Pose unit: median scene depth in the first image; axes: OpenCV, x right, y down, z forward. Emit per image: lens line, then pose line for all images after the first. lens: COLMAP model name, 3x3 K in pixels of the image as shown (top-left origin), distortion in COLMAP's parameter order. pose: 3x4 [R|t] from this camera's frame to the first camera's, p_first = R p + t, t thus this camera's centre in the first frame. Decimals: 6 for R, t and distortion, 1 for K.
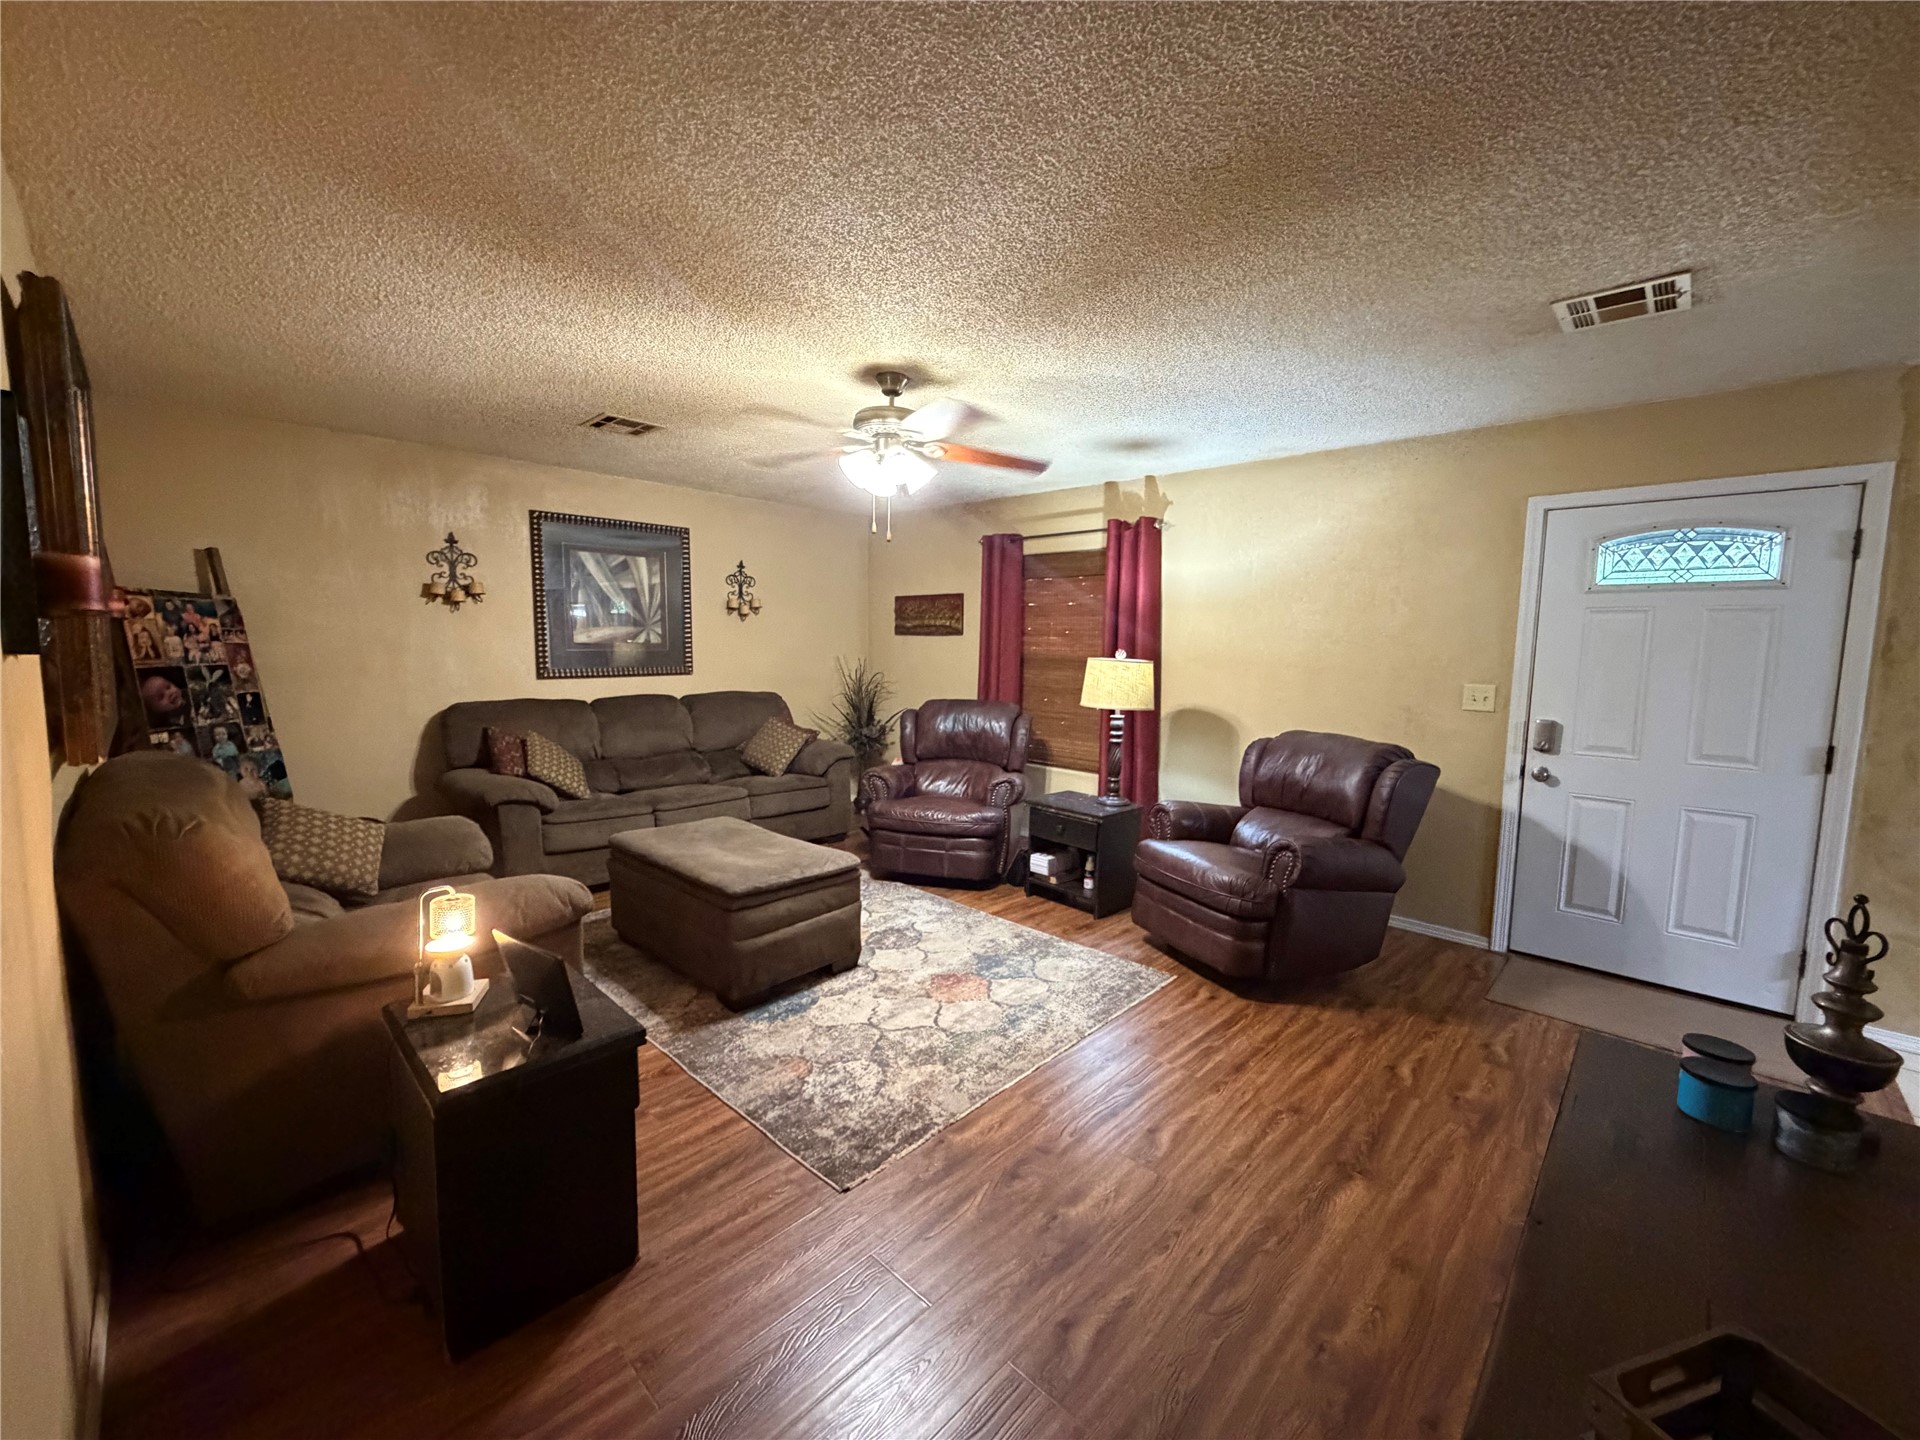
lens RADIAL K [[767.5, 0, 955.8], [0, 767.5, 718.2], [0, 0, 1]] dist [0.000594, -0.000087]
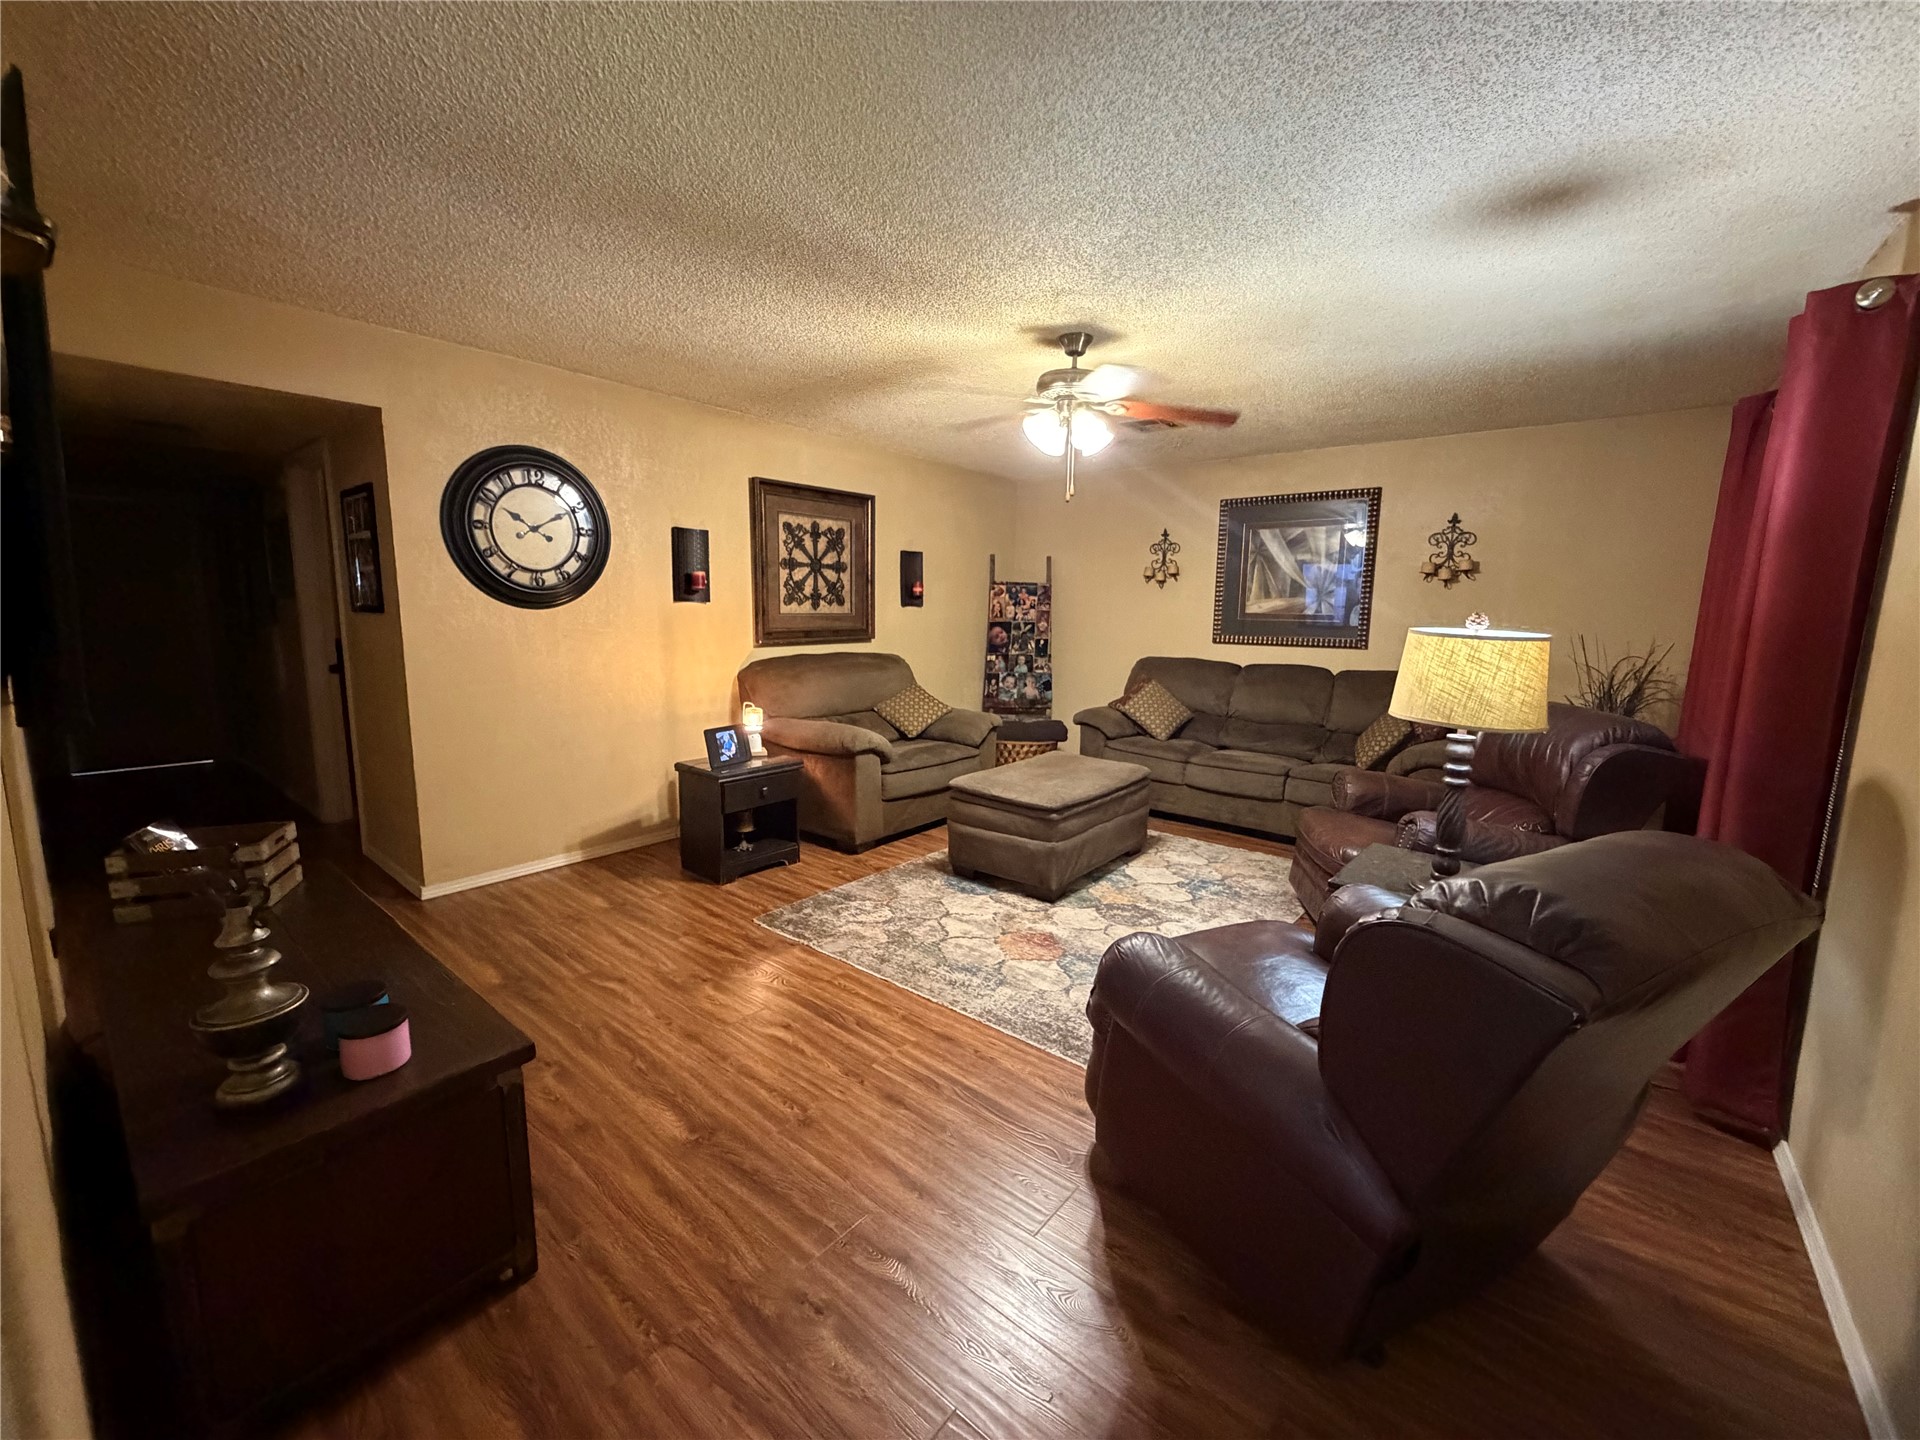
lens RADIAL K [[767.5, 0, 955.2], [0, 767.5, 717.9], [0, 0, 1]] dist [0.000594, -0.000087]
pose [[0.073871, 0.130968, -0.988631, 0.948733], [-0.117433, 0.985585, 0.121789, -0.053104], [0.990330, 0.107101, 0.088186, 0.784448]]
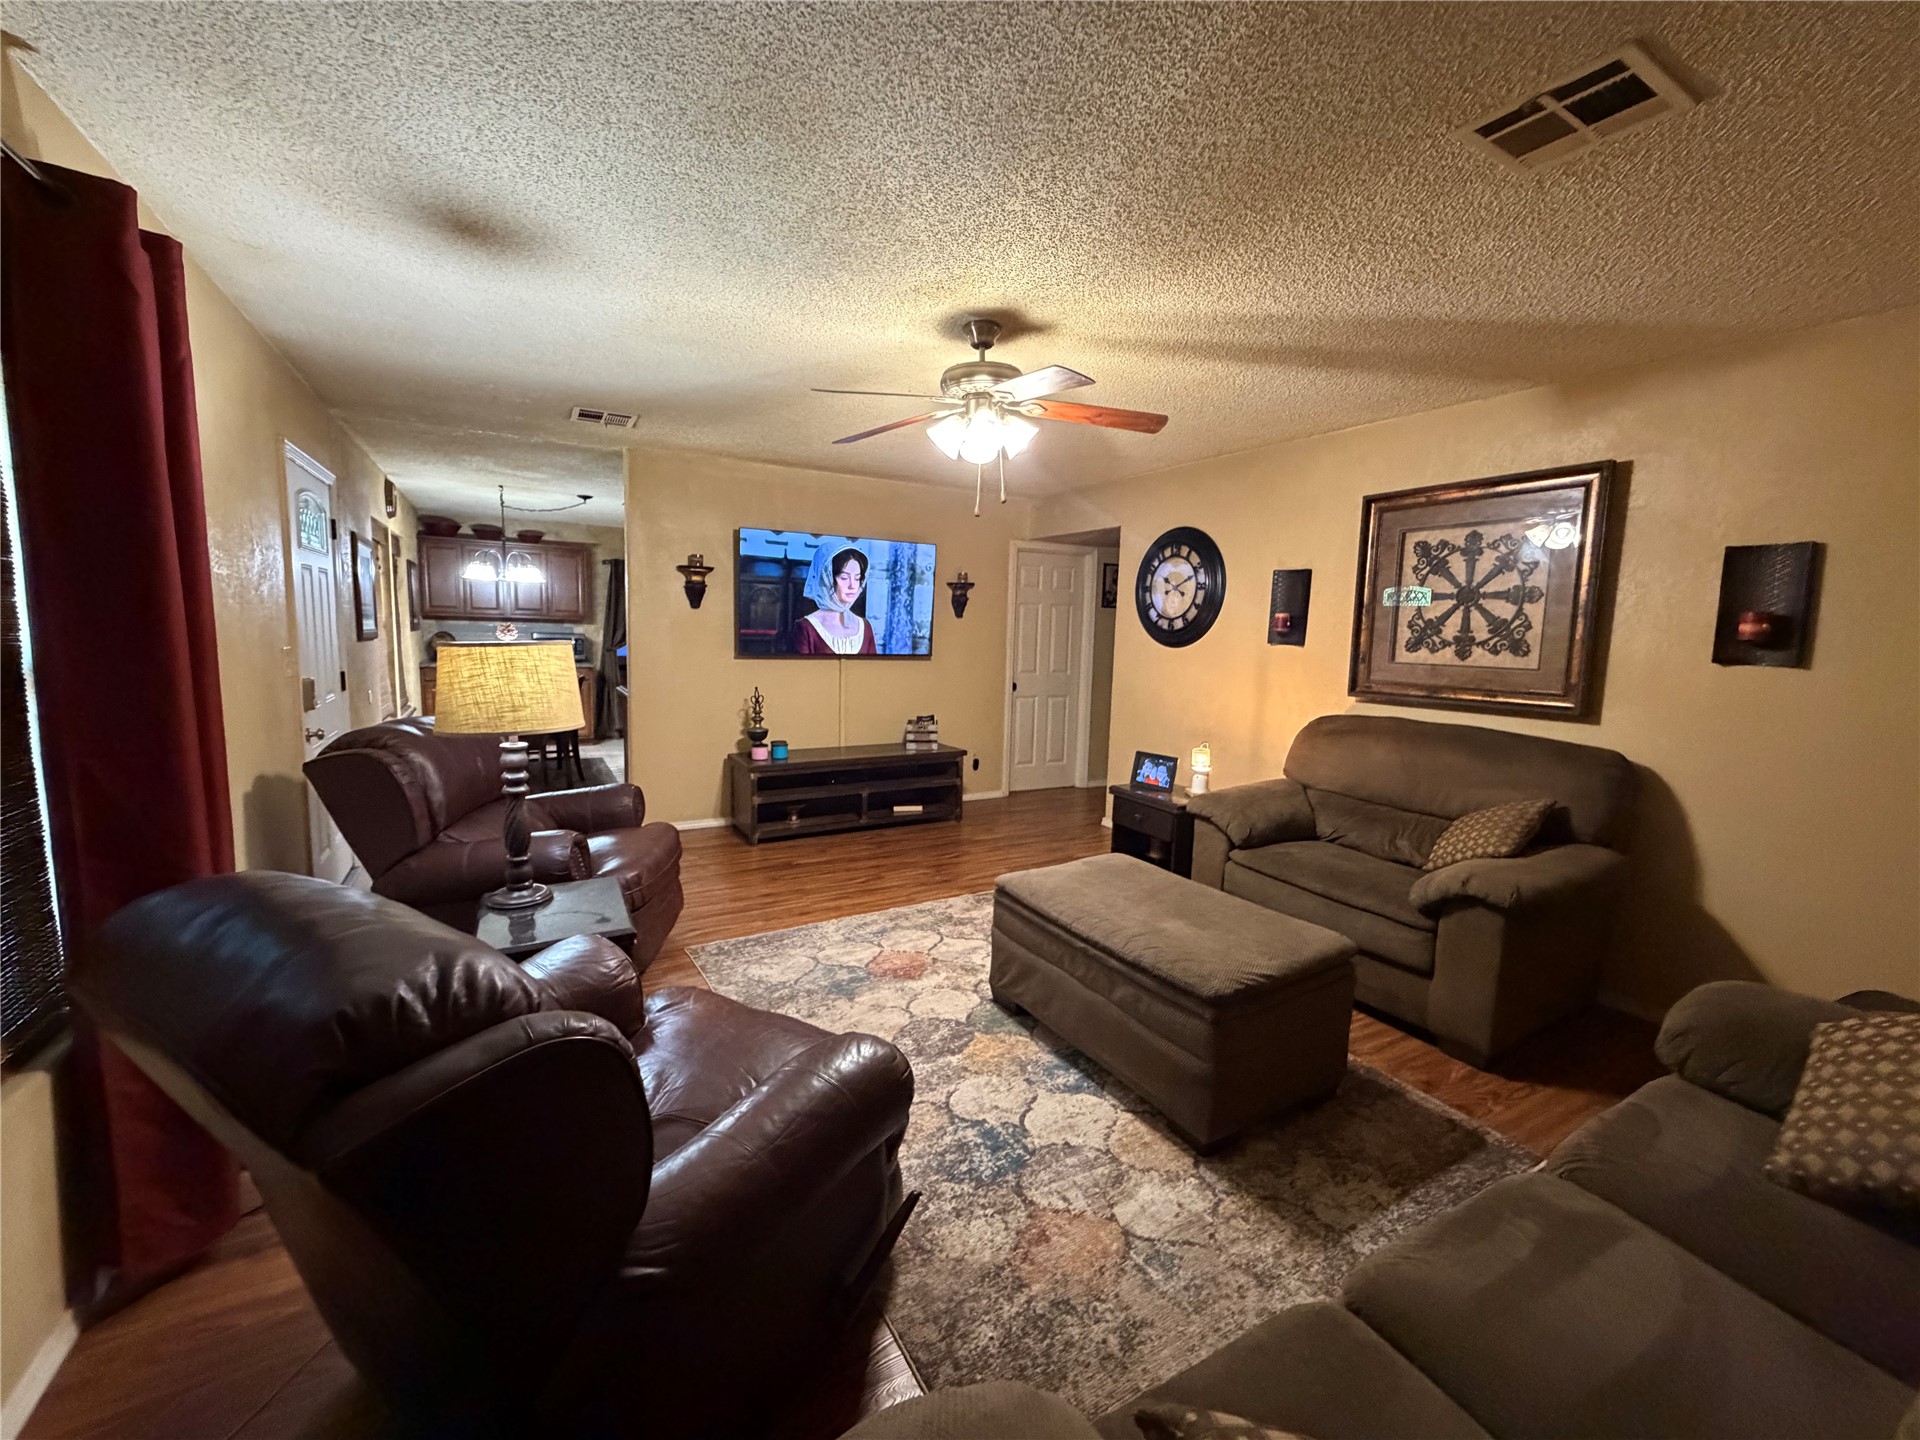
lens RADIAL K [[767.5, 0, 949.8], [0, 767.5, 712.7], [0, 0, 1]] dist [0.000594, -0.000087]
pose [[-0.957050, -0.076303, 0.279703, -0.318792], [-0.016048, 0.977209, 0.211671, -0.194461], [-0.289479, 0.198091, -0.936462, 1.874435]]
